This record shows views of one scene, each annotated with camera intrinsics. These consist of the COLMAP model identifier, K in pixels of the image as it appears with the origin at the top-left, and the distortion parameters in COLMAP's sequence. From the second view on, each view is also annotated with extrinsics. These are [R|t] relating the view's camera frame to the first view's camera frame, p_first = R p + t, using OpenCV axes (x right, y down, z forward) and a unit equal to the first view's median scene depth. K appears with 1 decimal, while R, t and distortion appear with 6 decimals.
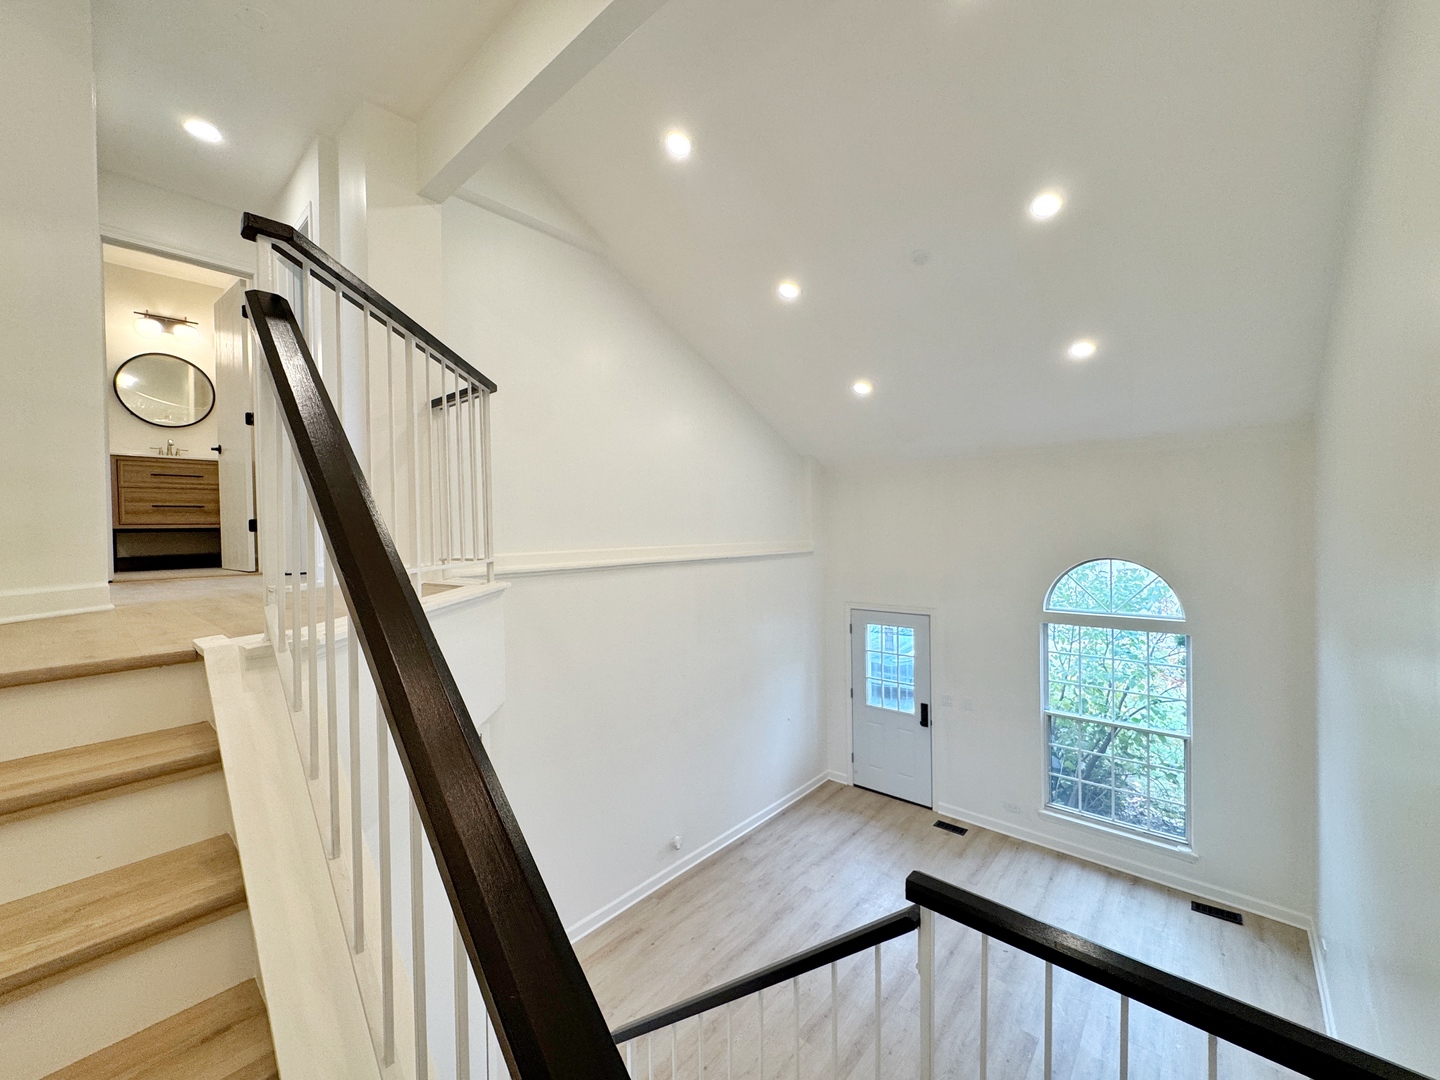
lens RADIAL K [[573.0, 0, 721.4], [0, 573.0, 538.1], [0, 0, 1]] dist [-0.003935, 0.000742]
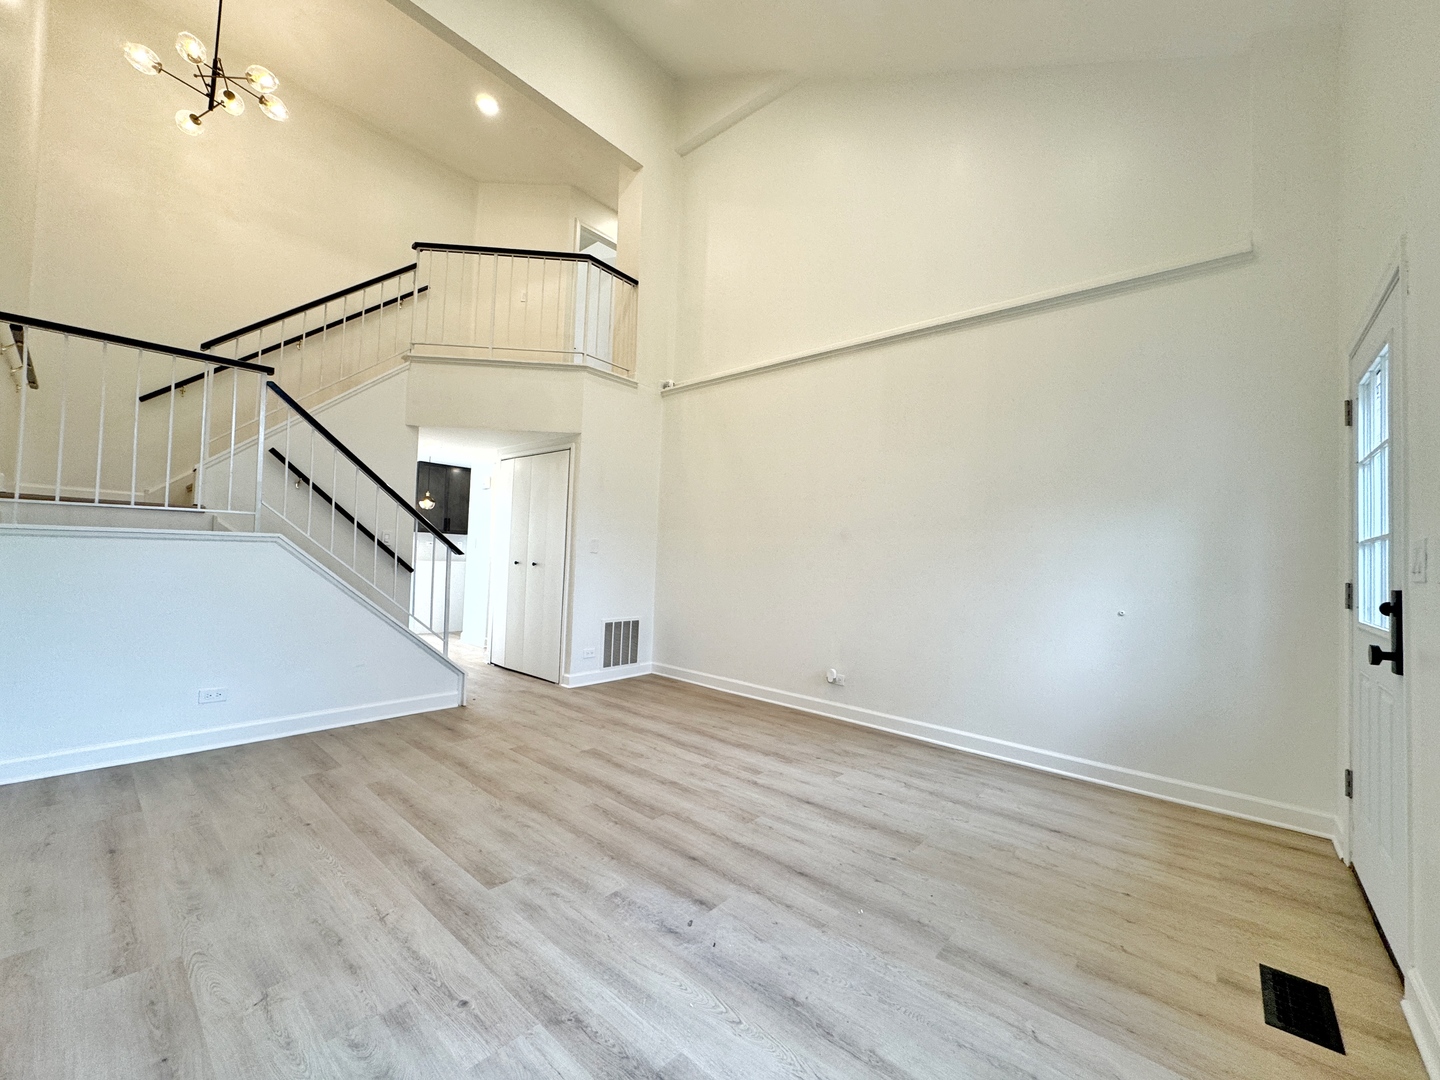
lens RADIAL K [[573.0, 0, 721.4], [0, 573.0, 538.1], [0, 0, 1]] dist [-0.003935, 0.000742]
pose [[-0.000038, -0.016977, -0.999856, 0.824085], [-0.051346, 0.998537, -0.016953, 0.372826], [0.998681, 0.051338, -0.000909, 0.877740]]
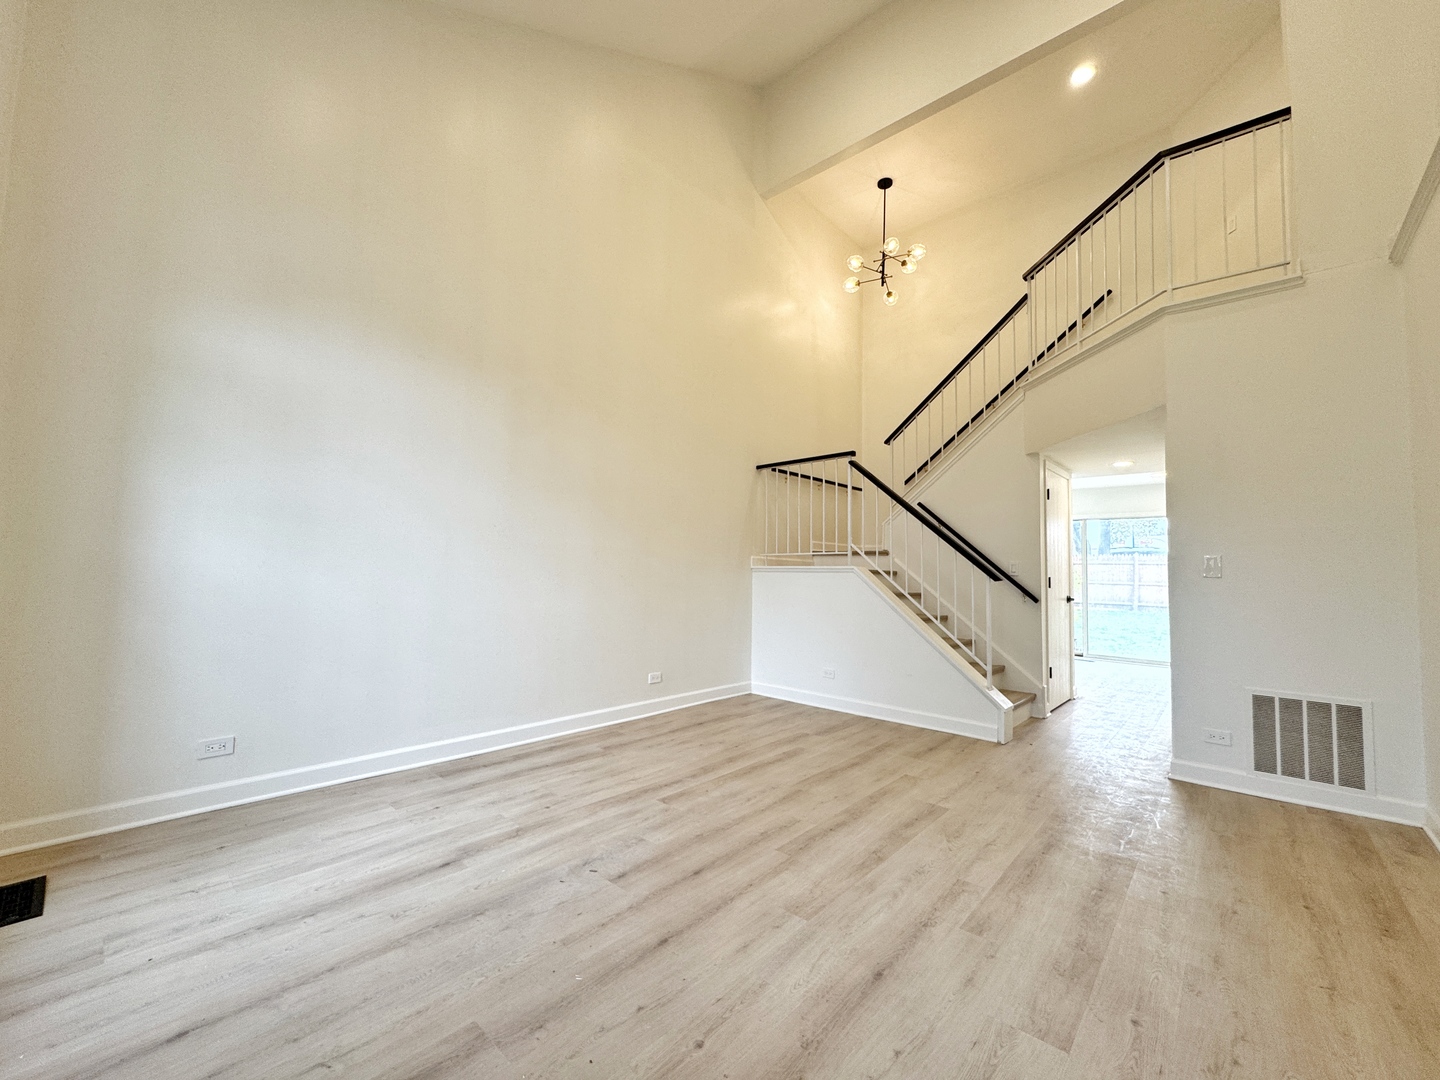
lens RADIAL K [[574.0, 0, 724.3], [0, 574.0, 544.4], [0, 0, 1]] dist [-0.002504, -0.000196]
pose [[-0.999915, -0.007059, 0.011000, 0.324466], [-0.007424, 0.999412, -0.033469, 0.380767], [-0.010757, -0.033548, -0.999379, 1.336955]]
